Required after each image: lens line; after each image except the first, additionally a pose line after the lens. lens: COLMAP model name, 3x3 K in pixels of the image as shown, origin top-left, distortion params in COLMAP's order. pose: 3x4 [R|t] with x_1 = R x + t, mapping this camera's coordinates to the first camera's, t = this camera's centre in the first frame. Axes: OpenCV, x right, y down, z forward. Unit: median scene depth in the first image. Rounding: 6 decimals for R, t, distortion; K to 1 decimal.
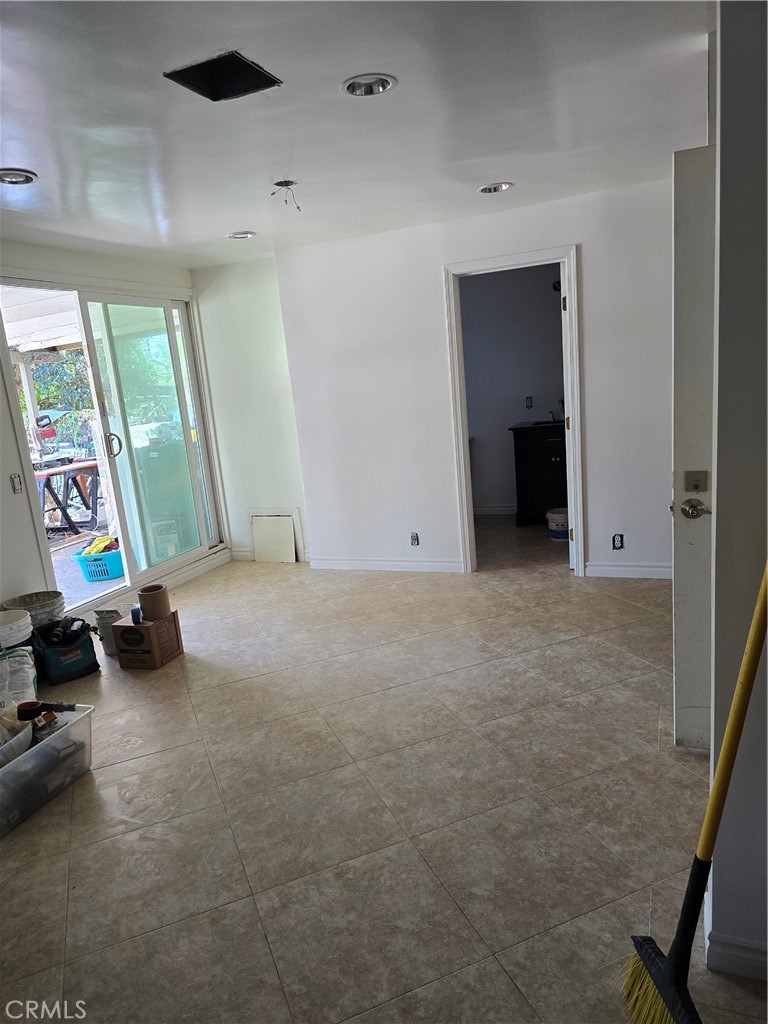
lens RADIAL K [[683.4, 0, 379.2], [0, 683.4, 510.2], [0, 0, 1]] dist [0.077088, -0.070796]
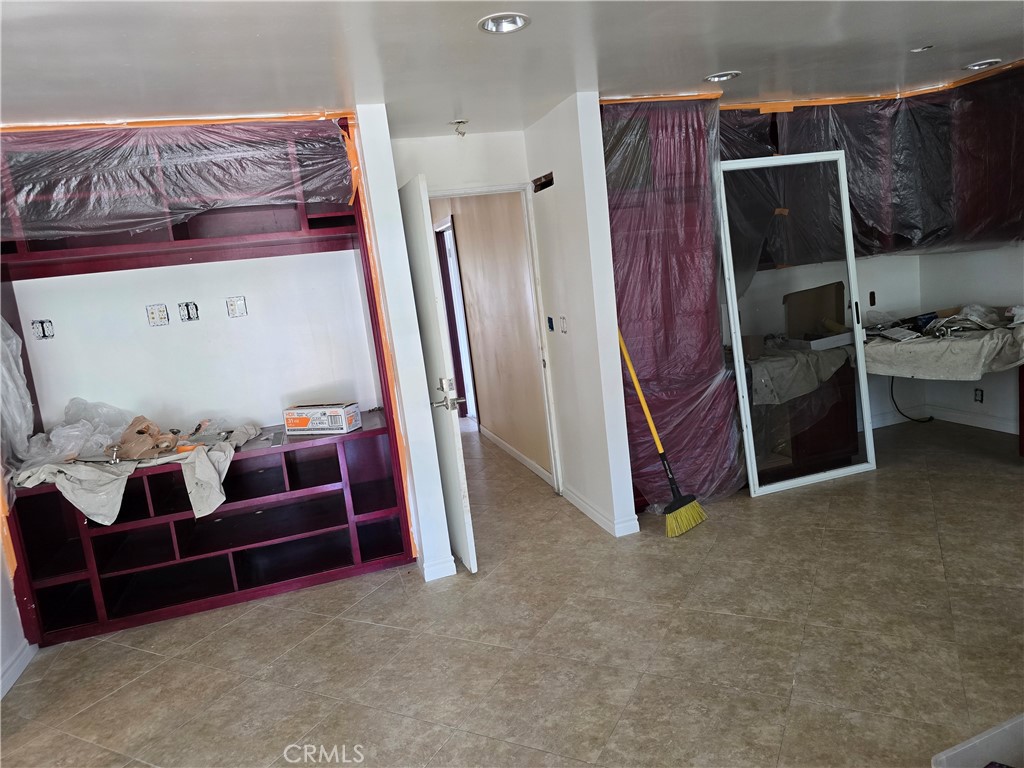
lens RADIAL K [[683.4, 0, 512.8], [0, 683.4, 372.1], [0, 0, 1]] dist [0.077088, -0.070796]
pose [[-0.617524, 0.053160, 0.784754, -0.503177], [0.318371, 0.929222, 0.187580, -0.189168], [-0.719239, 0.365678, -0.590741, 1.109241]]
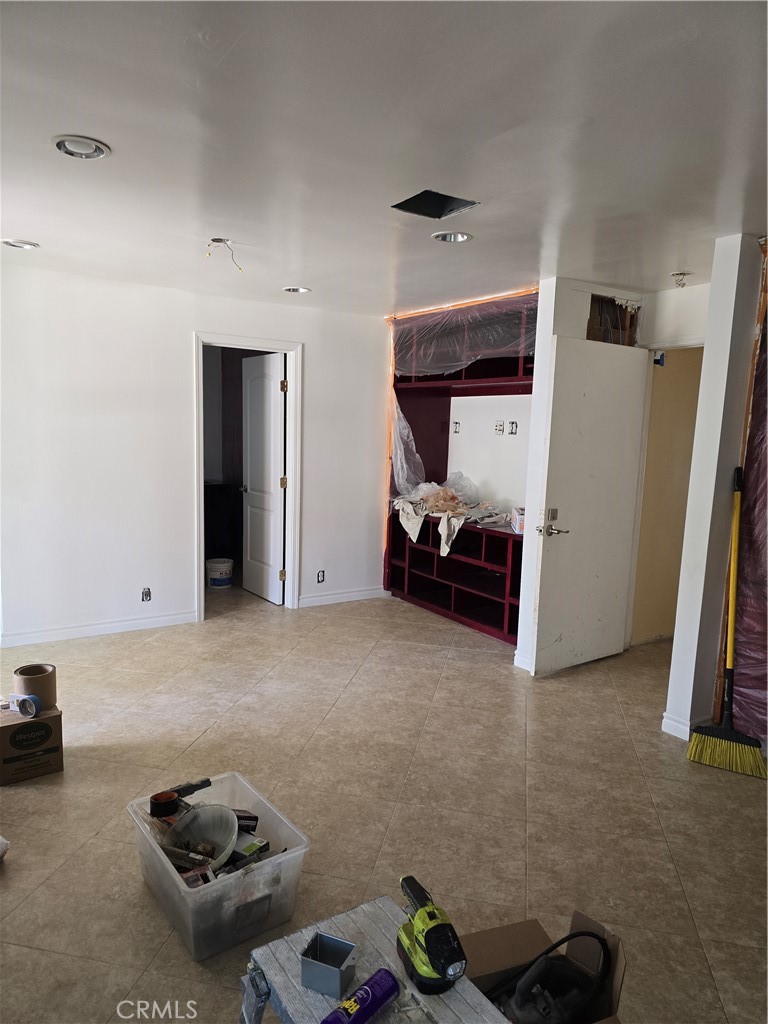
lens RADIAL K [[683.4, 0, 379.2], [0, 683.4, 510.2], [0, 0, 1]] dist [0.077088, -0.070796]
pose [[0.560881, 0.010705, 0.827827, -0.774045], [0.078555, 0.994717, -0.066087, 0.019093], [-0.824161, 0.102097, 0.557077, 0.239978]]
